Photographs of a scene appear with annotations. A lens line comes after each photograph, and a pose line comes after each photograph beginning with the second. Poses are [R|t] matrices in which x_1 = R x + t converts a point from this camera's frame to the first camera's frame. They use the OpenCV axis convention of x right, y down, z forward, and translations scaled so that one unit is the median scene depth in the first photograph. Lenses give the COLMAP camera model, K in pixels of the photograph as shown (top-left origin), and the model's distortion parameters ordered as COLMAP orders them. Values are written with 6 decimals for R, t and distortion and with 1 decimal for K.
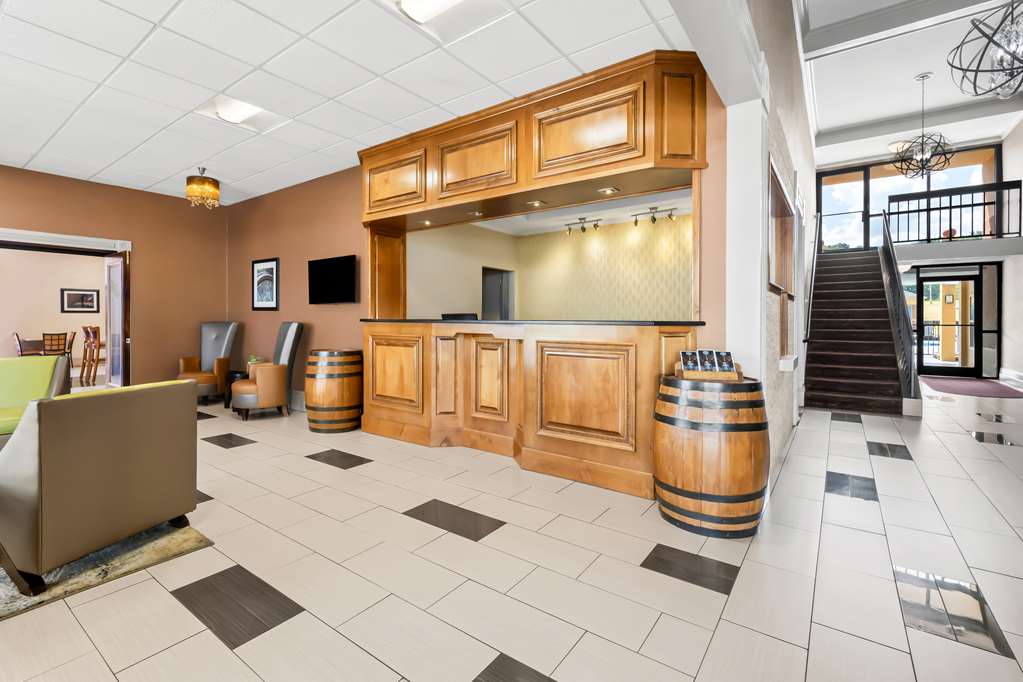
lens RADIAL K [[445.1, 0, 508.4], [0, 445.1, 337.0], [0, 0, 1]] dist [-0.001352, -0.000665]
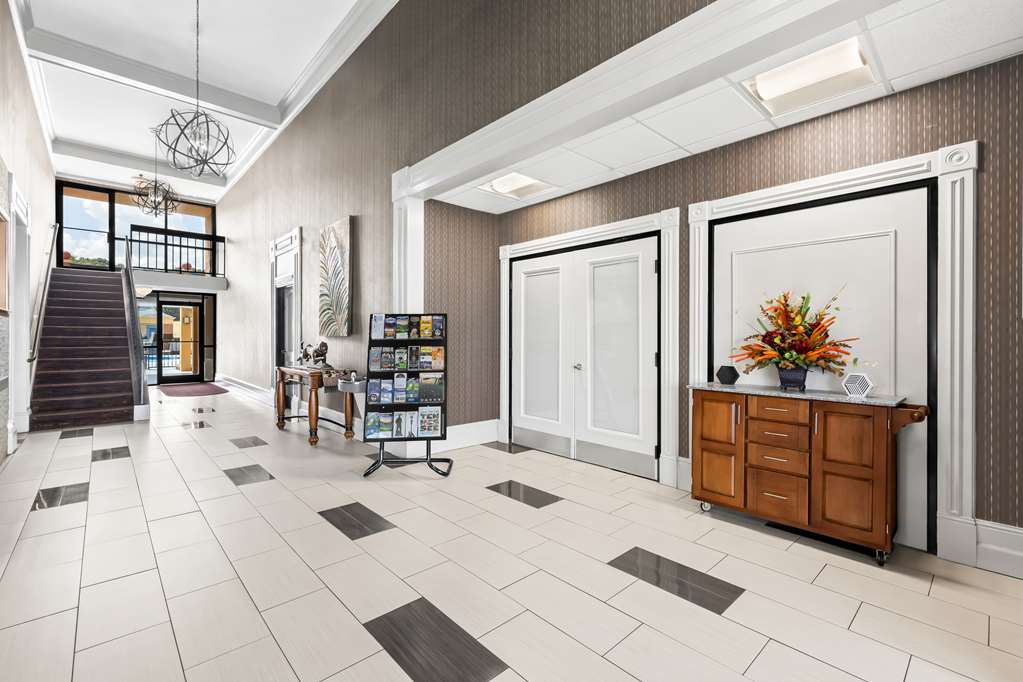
lens RADIAL K [[445.1, 0, 508.4], [0, 445.1, 337.0], [0, 0, 1]] dist [-0.001352, -0.000665]
pose [[0.215297, 0.001458, 0.976548, -0.015700], [0.035651, 0.999321, -0.009351, 0.004462], [-0.975898, 0.036828, 0.215099, -0.149546]]
